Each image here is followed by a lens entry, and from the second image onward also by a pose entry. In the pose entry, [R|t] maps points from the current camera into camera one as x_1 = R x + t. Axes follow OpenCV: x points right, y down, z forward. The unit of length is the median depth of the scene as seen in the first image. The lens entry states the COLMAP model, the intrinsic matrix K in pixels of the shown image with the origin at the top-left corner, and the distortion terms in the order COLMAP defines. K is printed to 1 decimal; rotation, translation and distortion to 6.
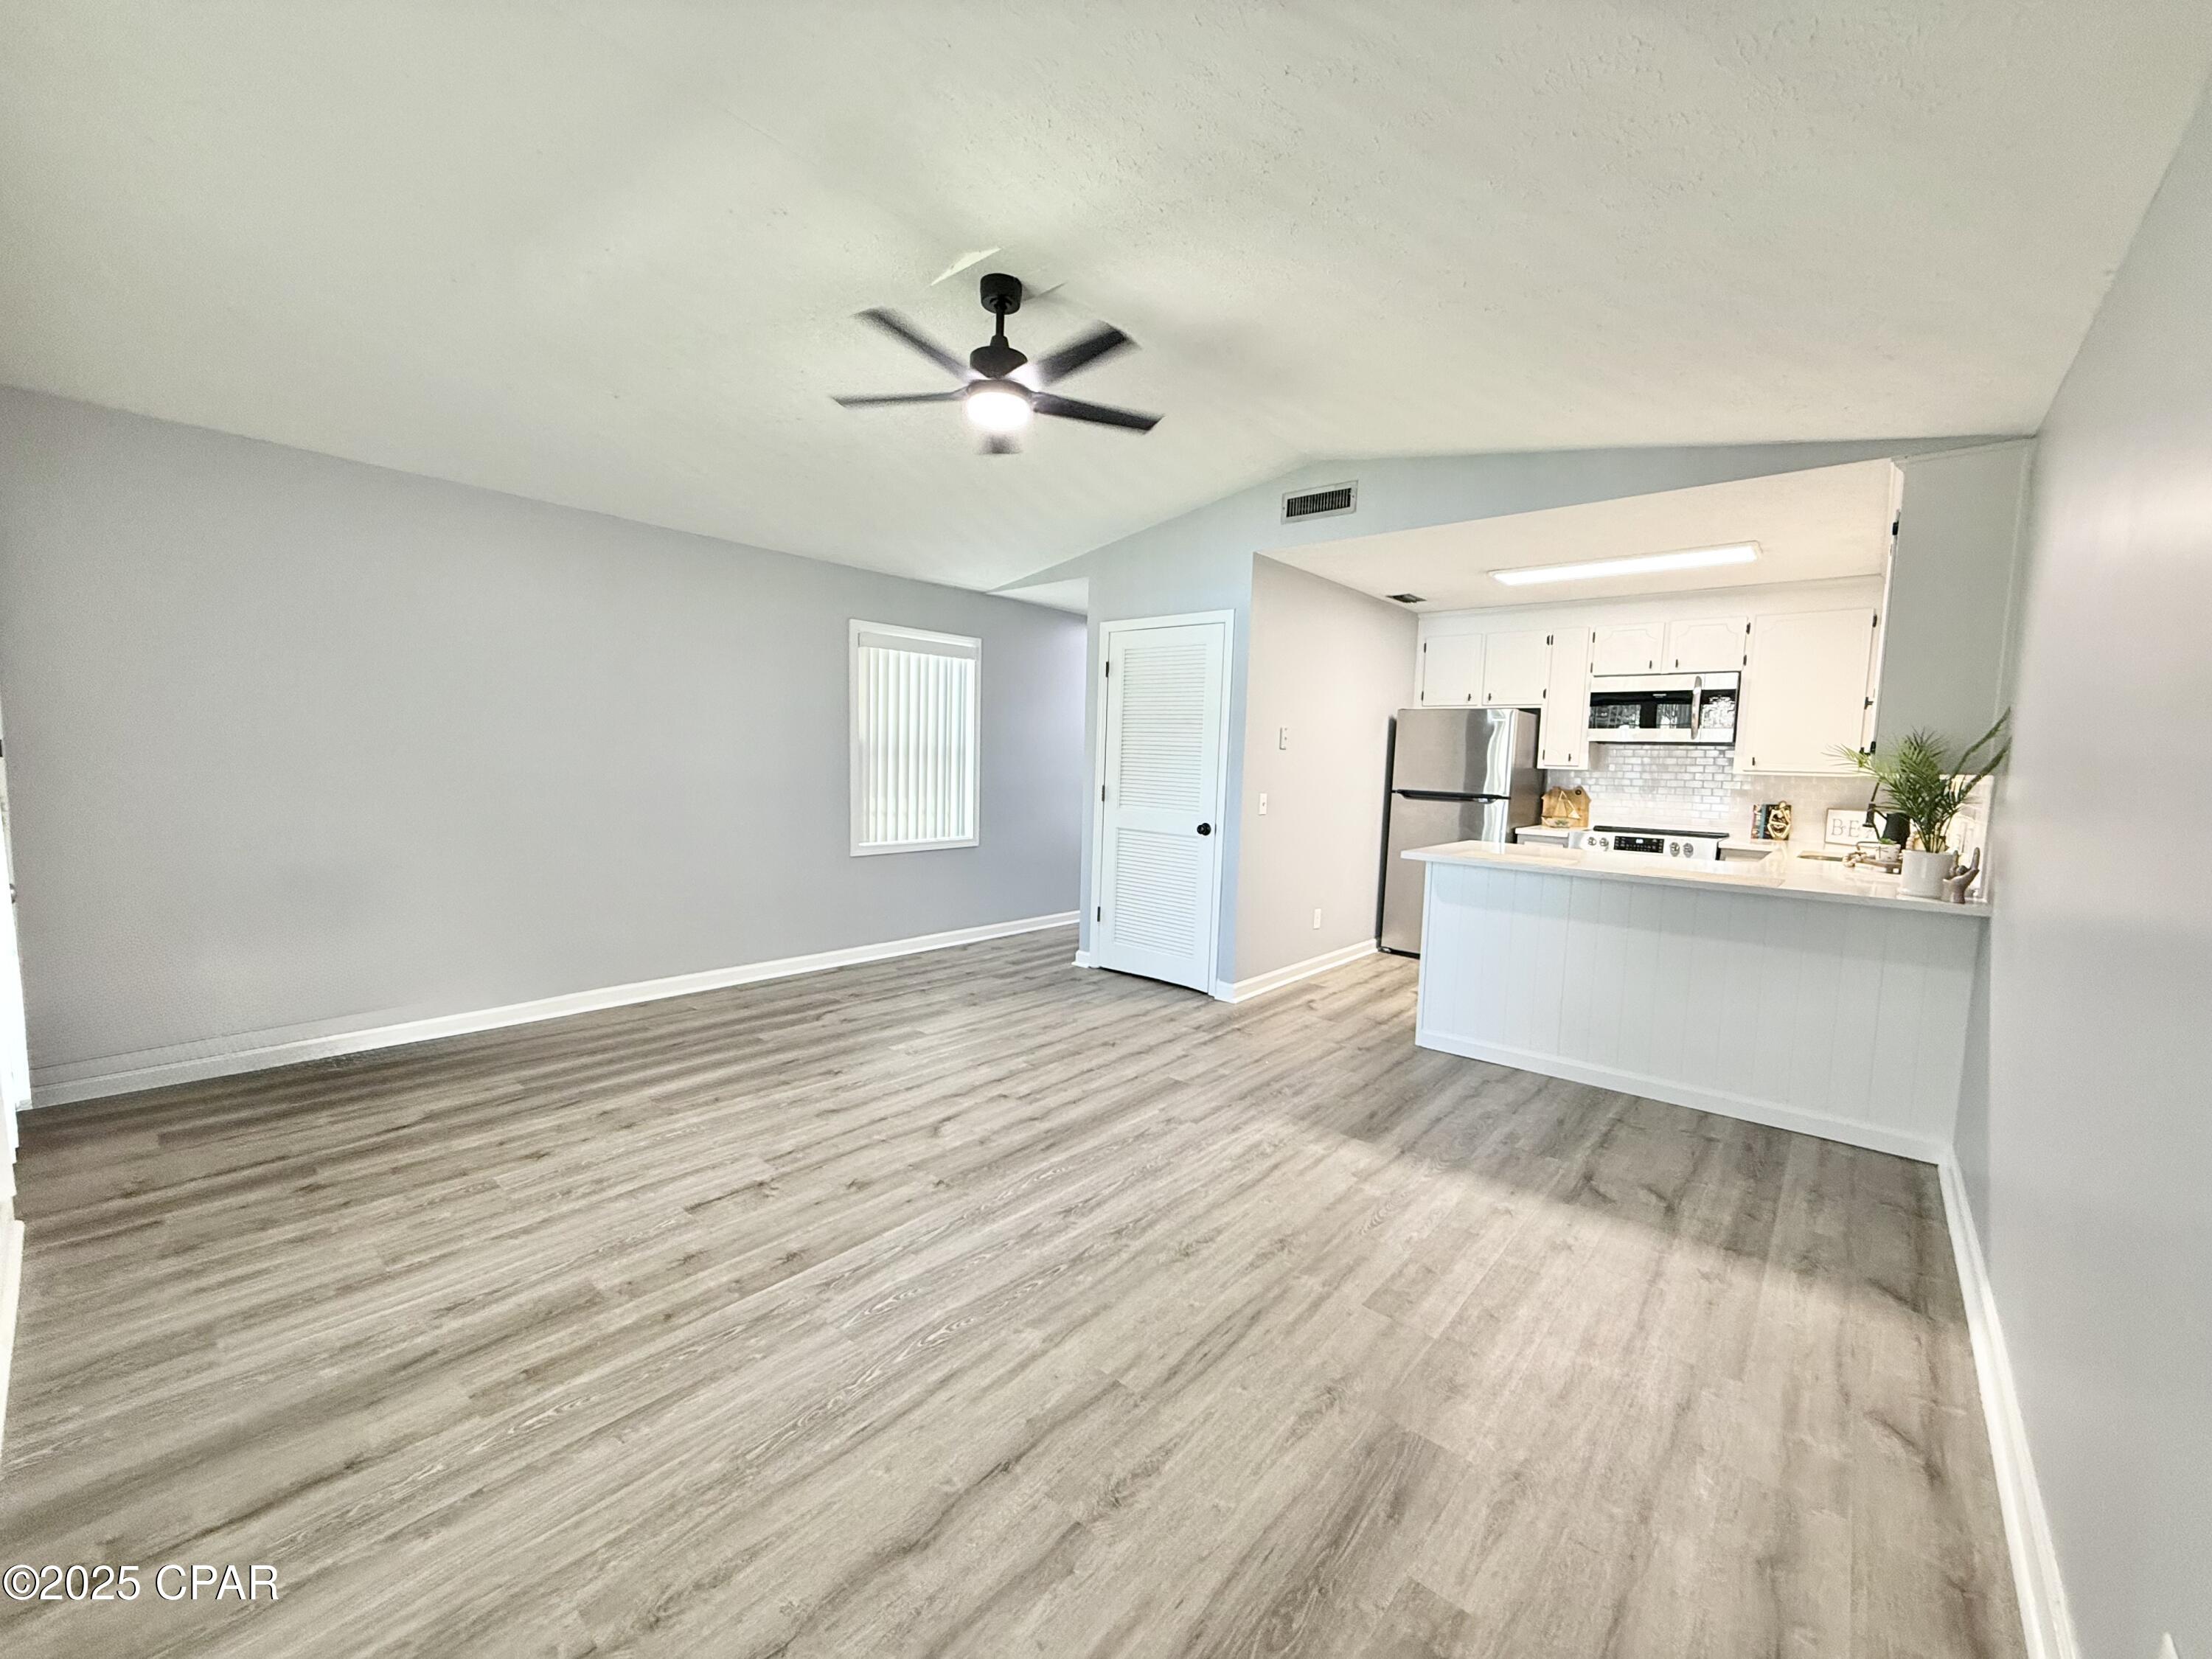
lens RADIAL K [[881.0, 0, 1101.0], [0, 881.0, 830.0], [0, 0, 1]] dist [0.002168, -0.000163]
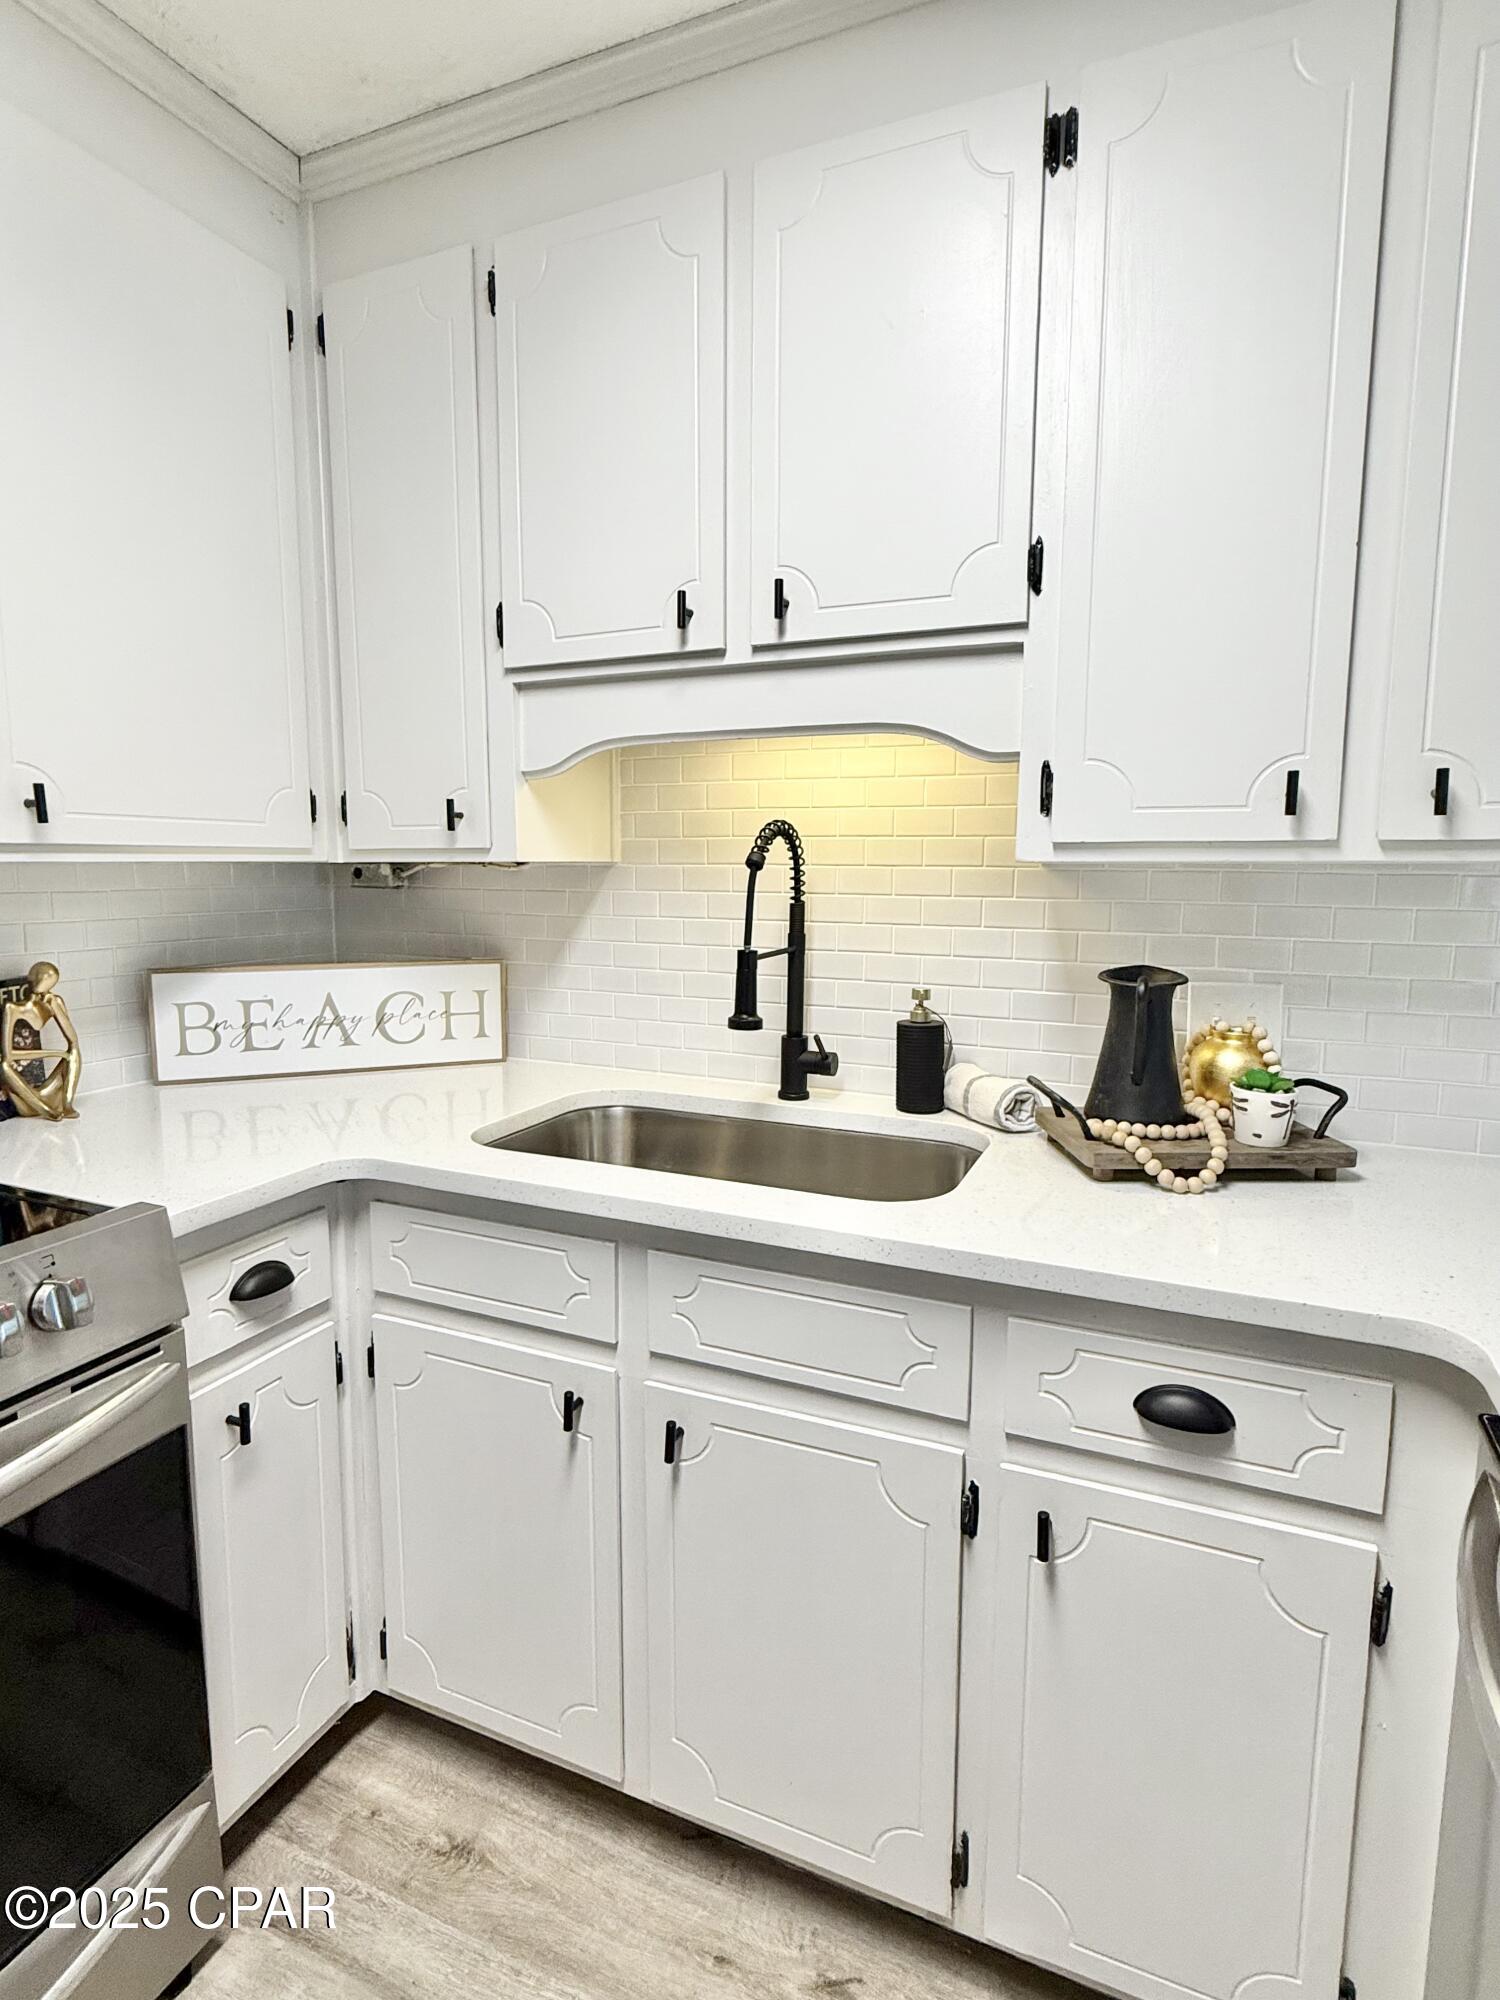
lens RADIAL K [[1013.2, 0, 734.5], [0, 1013.2, 990.2], [0, 0, 1]] dist [-0.028460, 0.036227]
pose [[-0.306472, -0.149528, 0.940062, 0.617813], [0.064401, 0.982065, 0.177205, -0.090334], [-0.949698, 0.114850, -0.291346, 1.263961]]
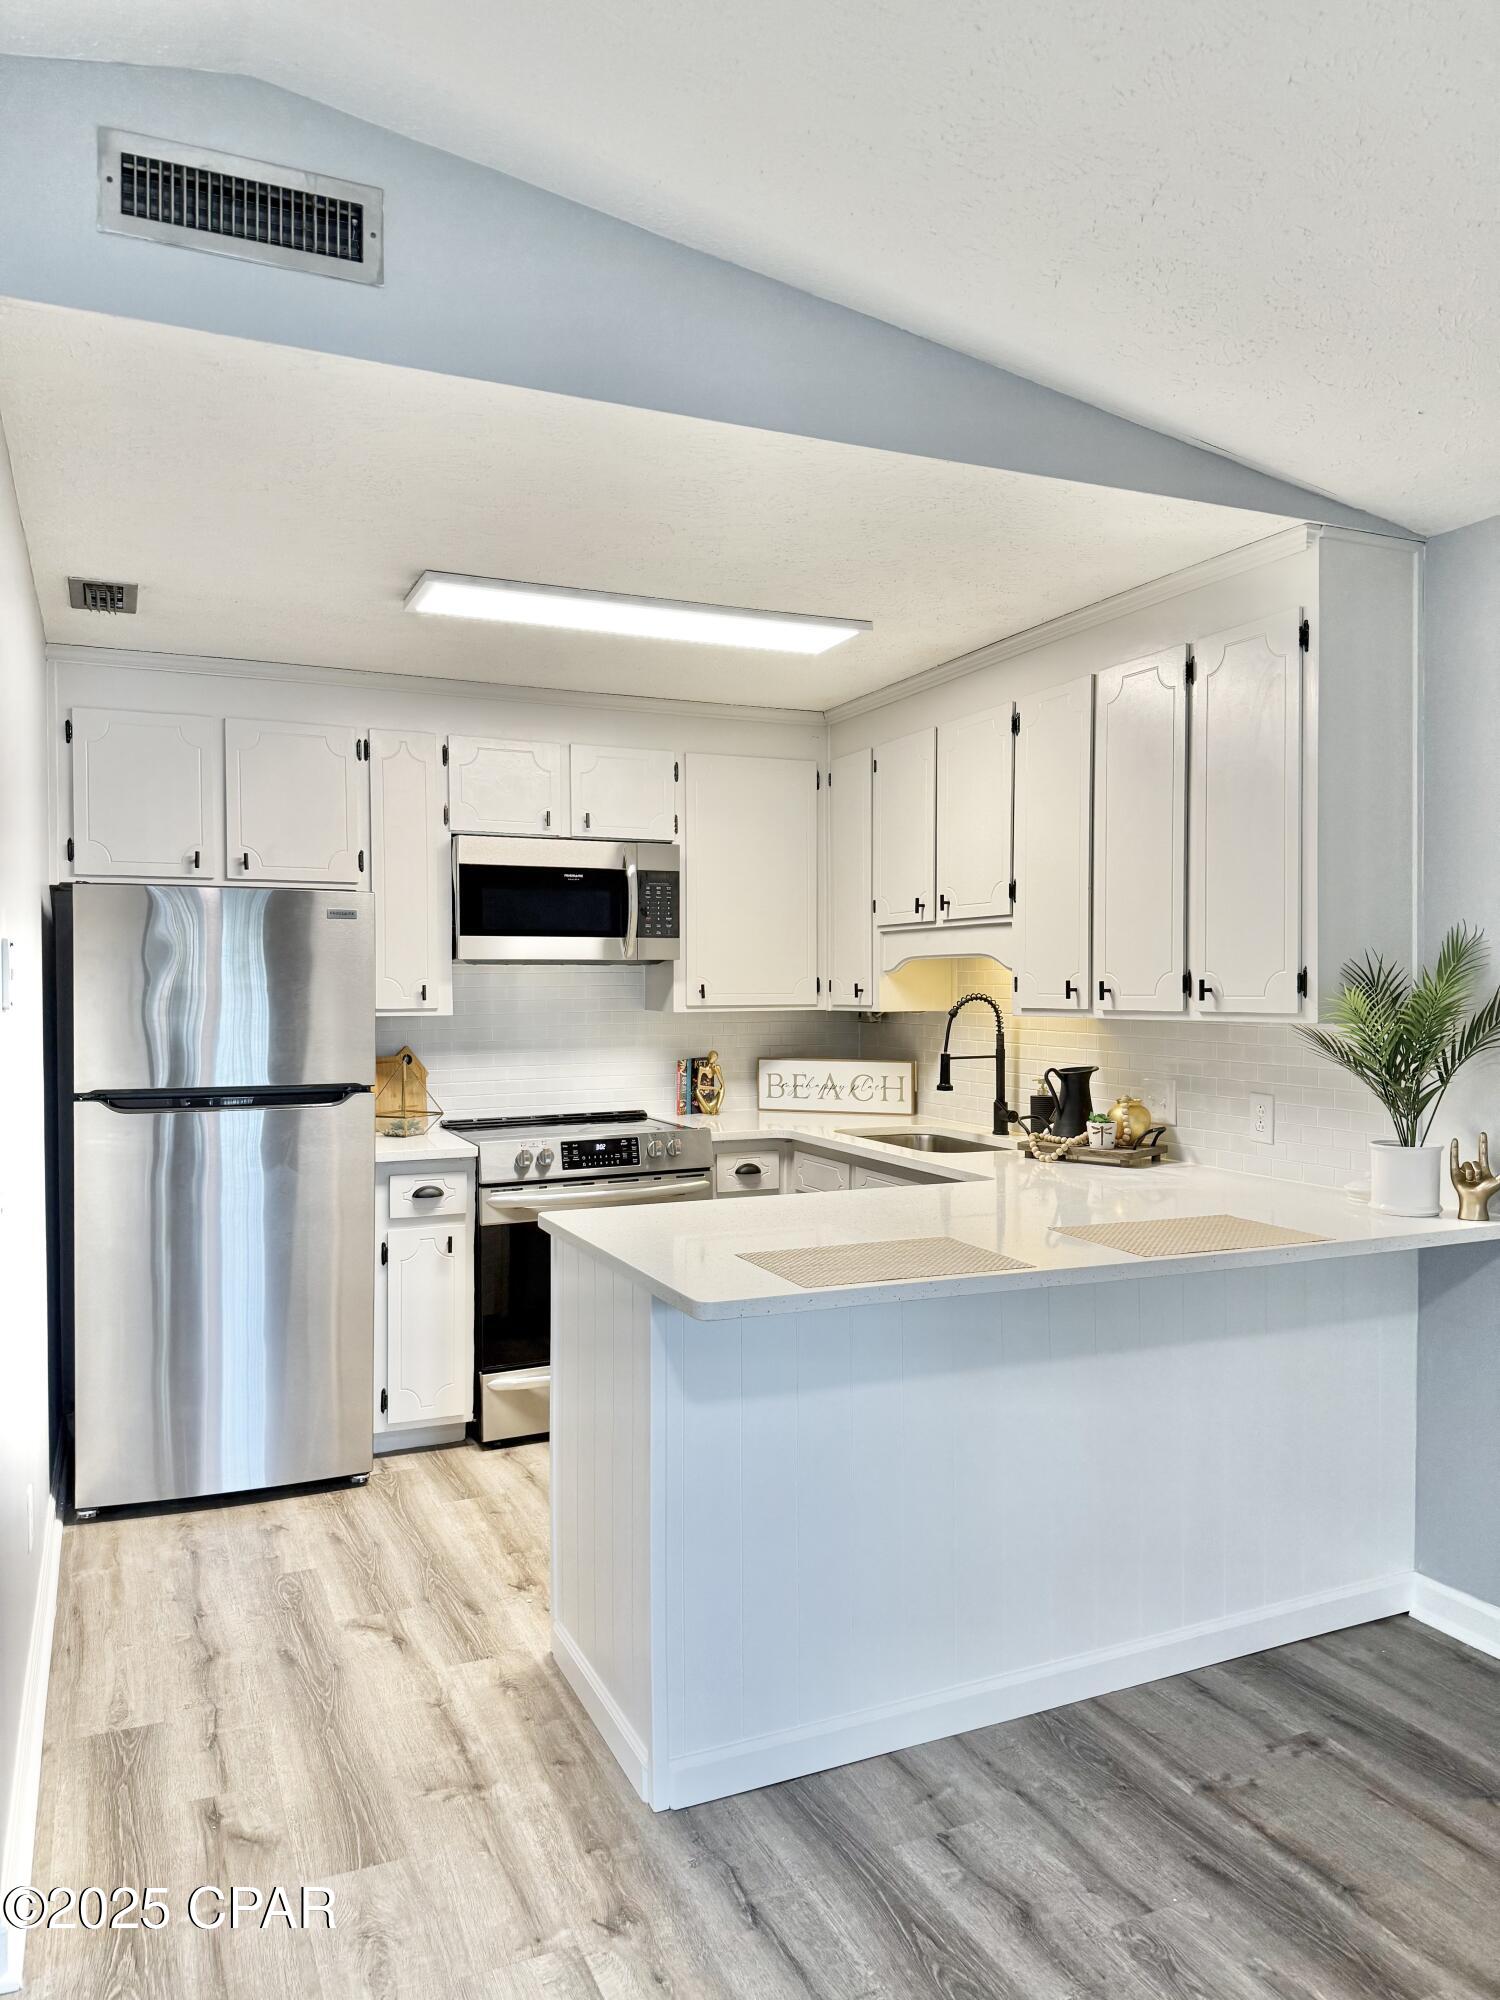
lens RADIAL K [[1400.5, 0, 745.7], [0, 1400.5, 1005.1], [0, 0, 1]] dist [0.143805, -0.181777]
pose [[0.422577, -0.047236, 0.905095, -0.169468], [0.089820, 0.995907, 0.010039, -0.103864], [-0.901865, 0.077054, 0.425090, 0.777978]]
